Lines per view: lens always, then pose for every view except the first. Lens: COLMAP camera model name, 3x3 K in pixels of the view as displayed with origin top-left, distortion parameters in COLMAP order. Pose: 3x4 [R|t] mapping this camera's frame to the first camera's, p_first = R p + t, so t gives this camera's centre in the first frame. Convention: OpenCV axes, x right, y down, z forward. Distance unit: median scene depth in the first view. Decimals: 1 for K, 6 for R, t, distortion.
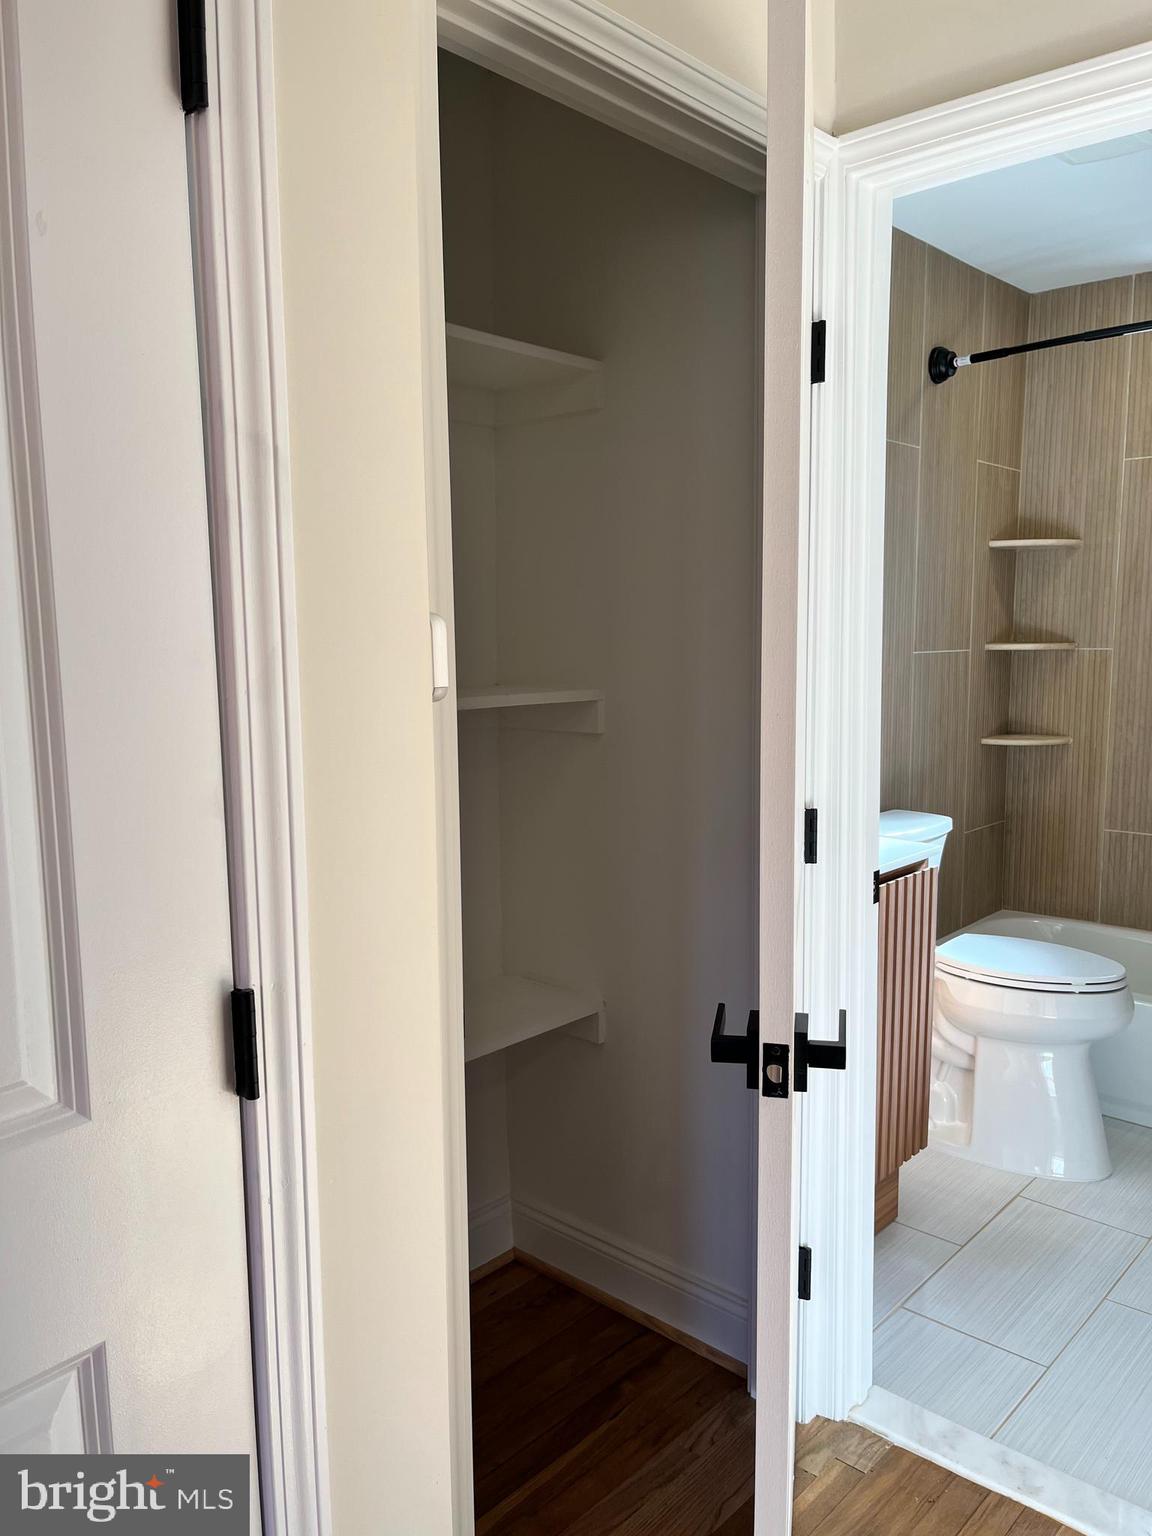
lens RADIAL K [[1155.9, 0, 612.4], [0, 1155.9, 777.5], [0, 0, 1]] dist [0.037583, 0.000466]
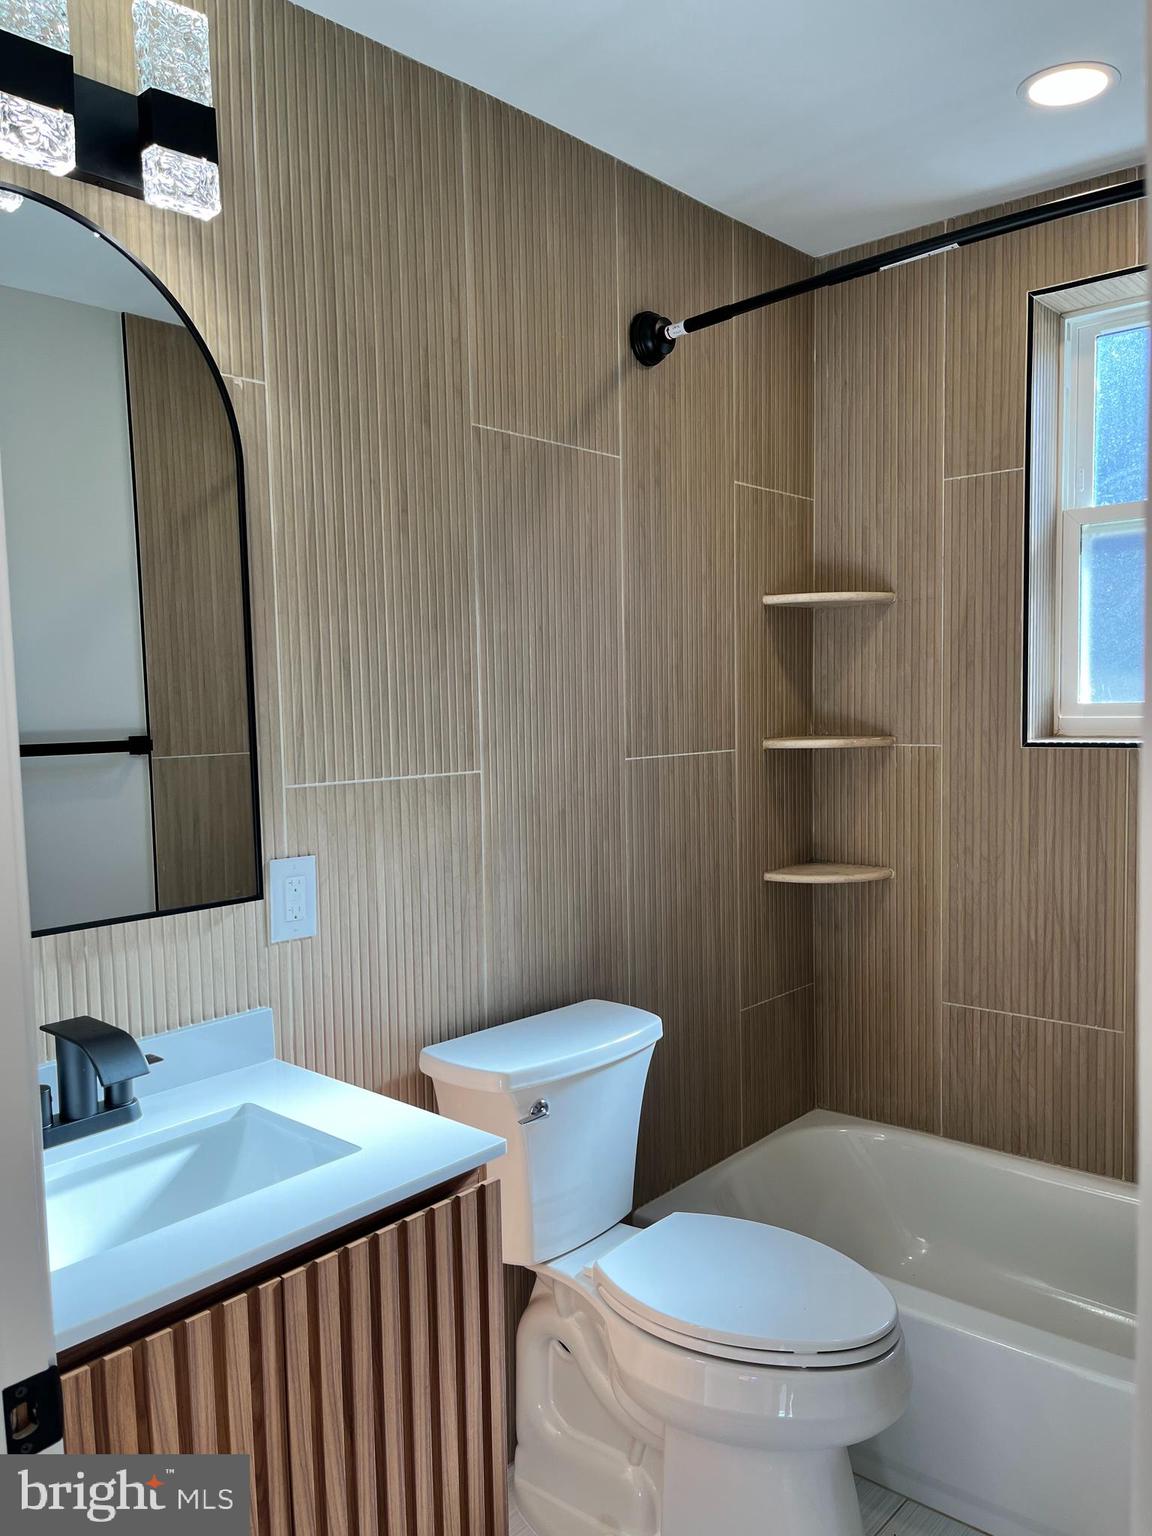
lens RADIAL K [[1155.3, 0, 586.1], [0, 1155.3, 778.5], [0, 0, 1]] dist [0.031130, -0.037606]
pose [[0.999872, -0.014359, -0.007082, 0.218879], [0.013929, 0.998254, -0.057407, -0.053092], [0.007894, 0.057301, 0.998326, 0.300367]]
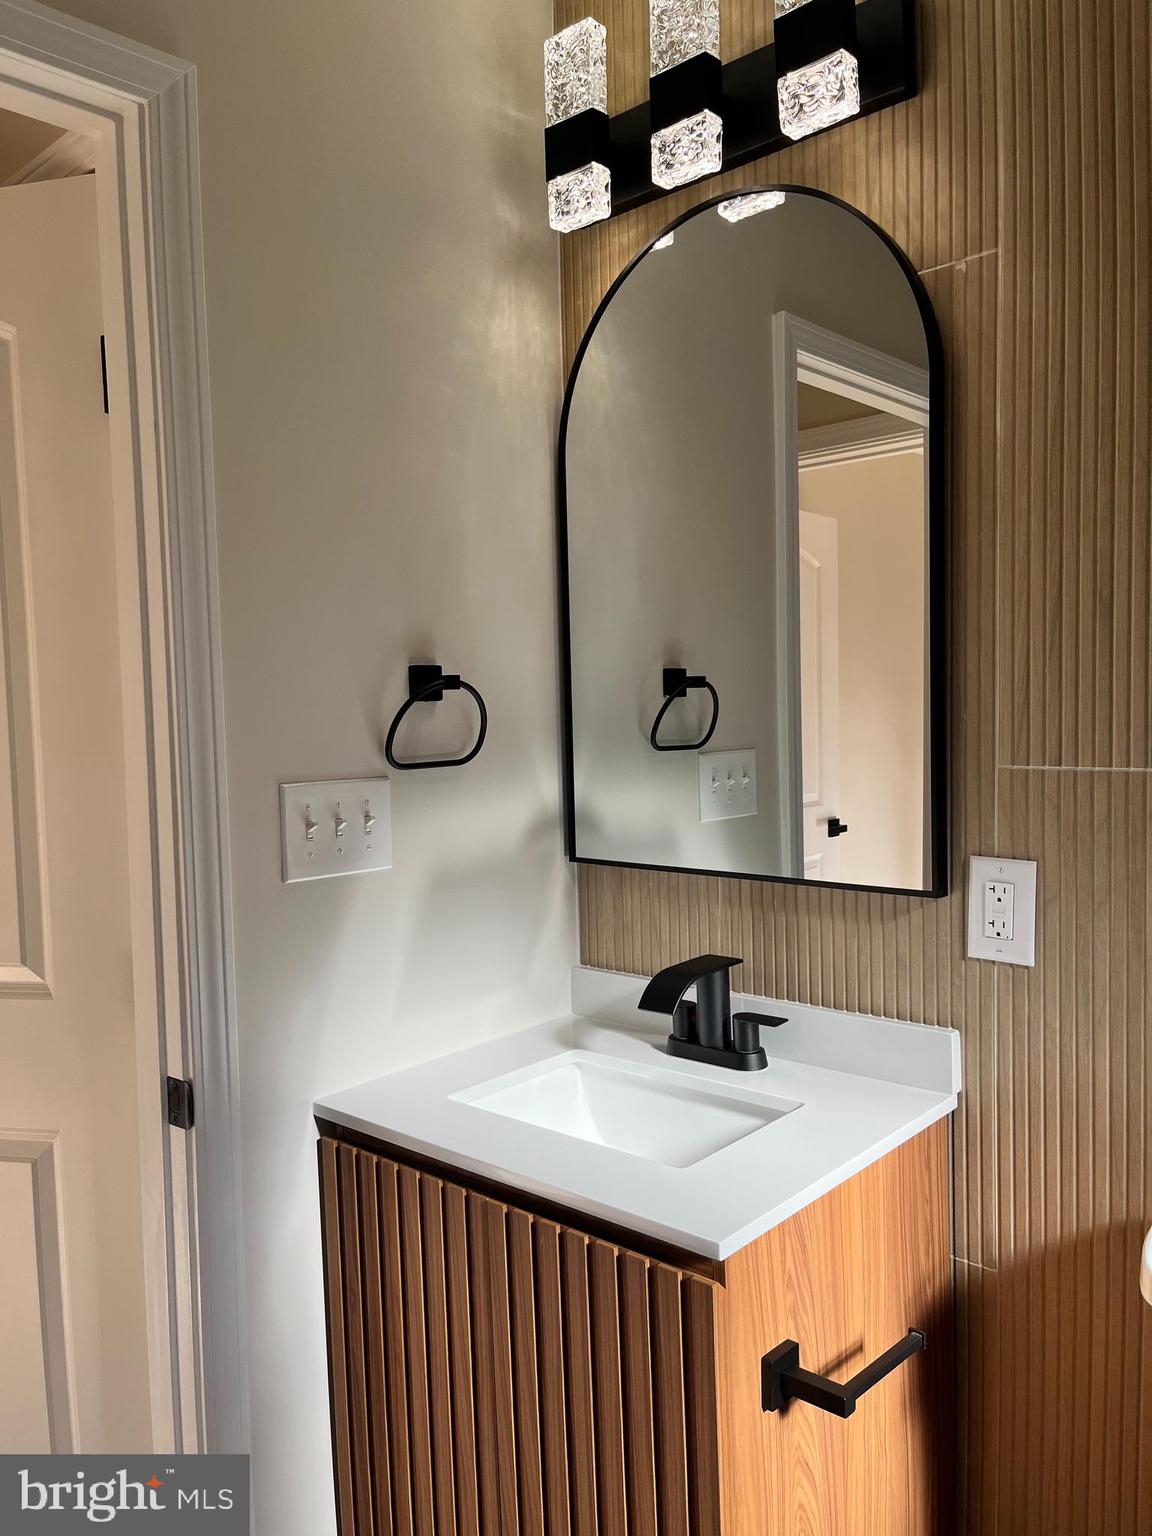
lens RADIAL K [[1155.3, 0, 586.1], [0, 1155.3, 778.5], [0, 0, 1]] dist [0.031130, -0.037606]
pose [[-0.016935, 0.070238, -0.997387, 0.454992], [-0.101201, 0.992286, 0.071597, -0.086526], [0.994722, 0.102149, -0.009696, 0.628932]]
